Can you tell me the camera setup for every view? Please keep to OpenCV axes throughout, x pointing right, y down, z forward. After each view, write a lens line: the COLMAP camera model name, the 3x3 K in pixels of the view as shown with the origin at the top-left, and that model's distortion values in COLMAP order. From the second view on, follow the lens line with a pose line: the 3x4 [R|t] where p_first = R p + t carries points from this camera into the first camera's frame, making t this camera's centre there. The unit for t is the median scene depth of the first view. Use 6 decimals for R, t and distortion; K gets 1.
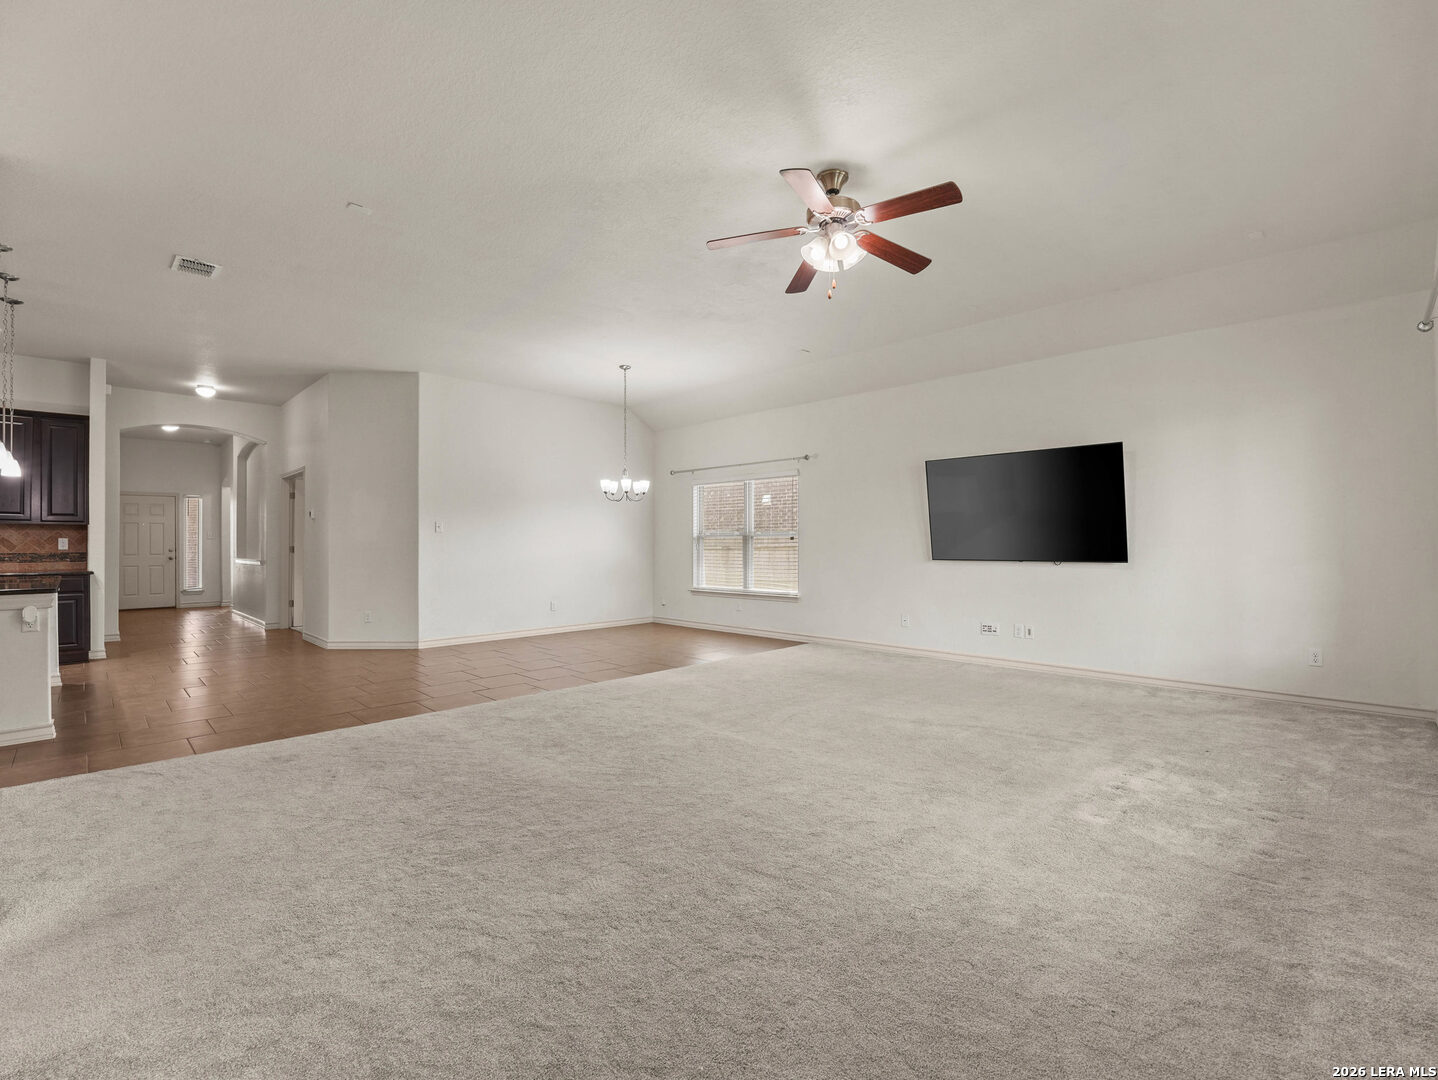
lens RADIAL K [[663.0, 0, 718.9], [0, 663.0, 543.2], [0, 0, 1]] dist [-0.024332, 0.000955]
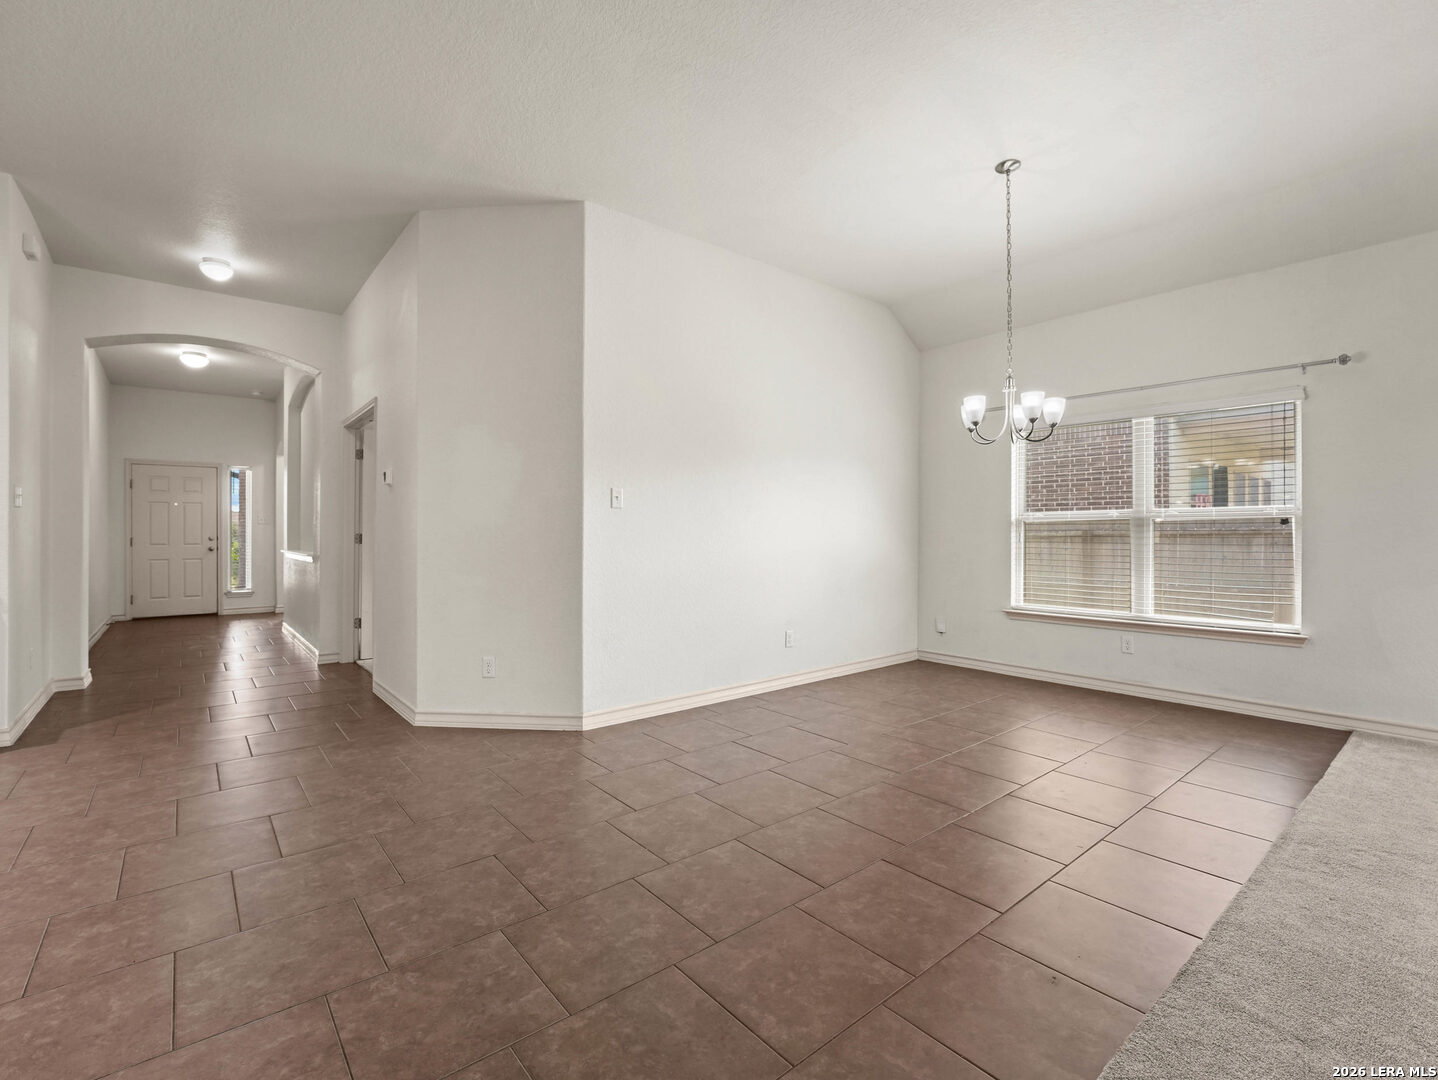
lens RADIAL K [[660.6, 0, 721.2], [0, 660.6, 534.6], [0, 0, 1]] dist [-0.026465, 0.000077]
pose [[0.995937, 0.004481, -0.089942, -0.295037], [-0.004337, 0.999989, 0.001800, 0.003577], [0.089949, -0.001403, 0.995945, 0.483875]]
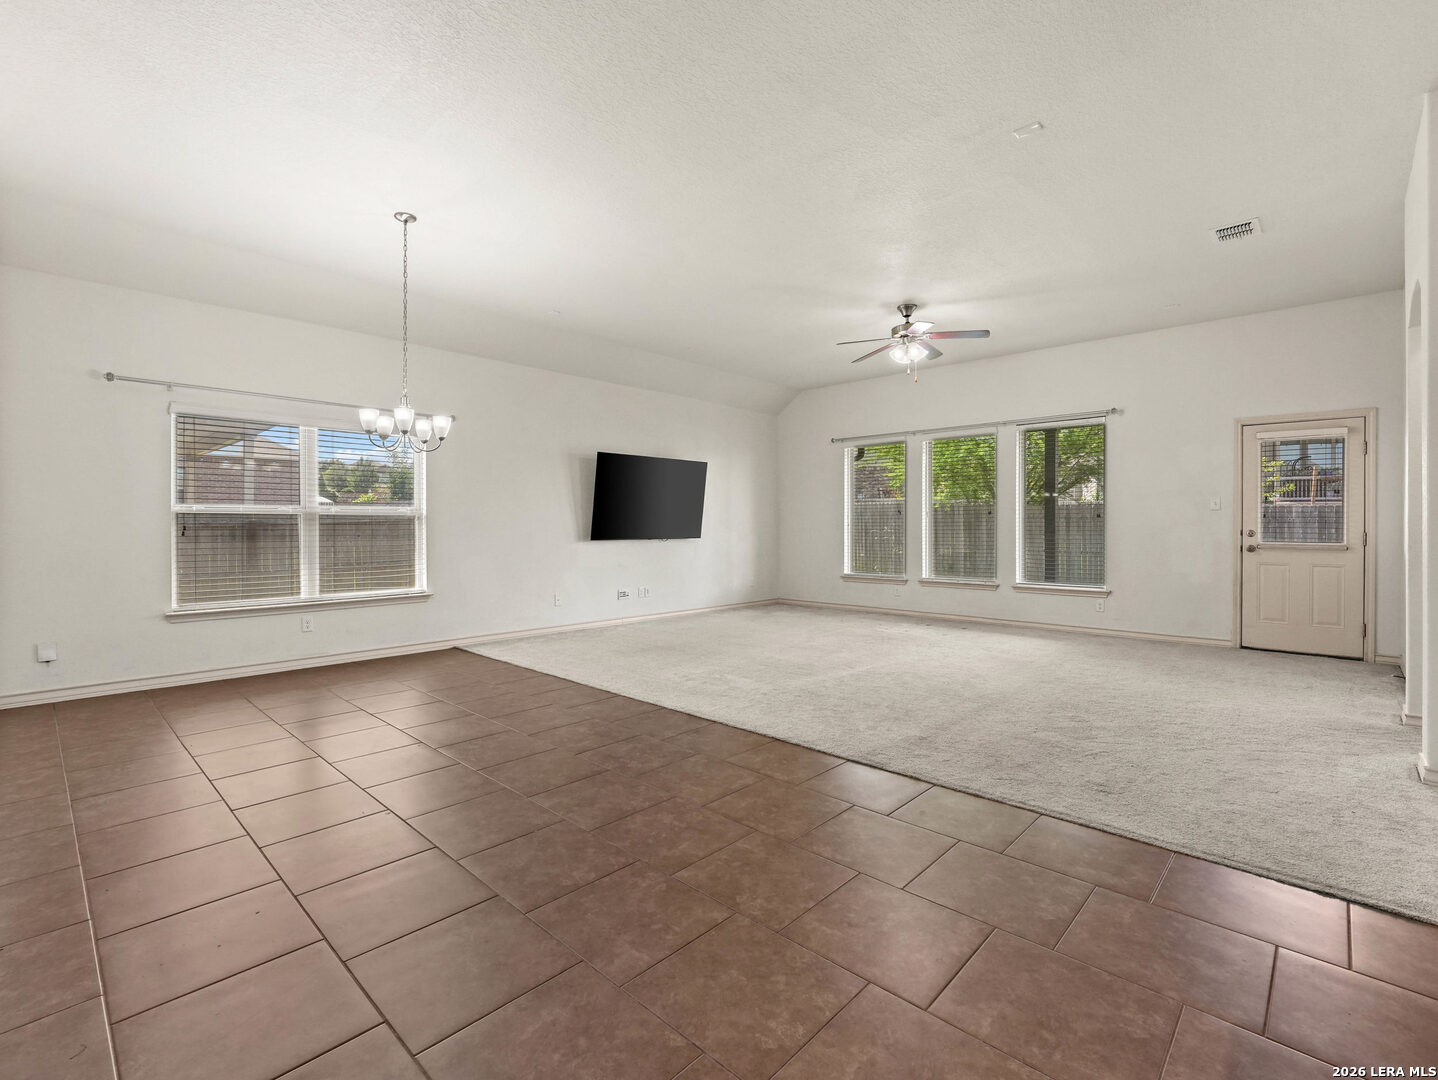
lens RADIAL K [[660.4, 0, 713.3], [0, 660.4, 527.6], [0, 0, 1]] dist [-0.016237, 0.000153]
pose [[-0.031036, 0.000875, 0.999518, -0.693248], [0.001152, 0.999999, -0.000840, 0.004039], [-0.999518, 0.001125, -0.031037, 0.717518]]
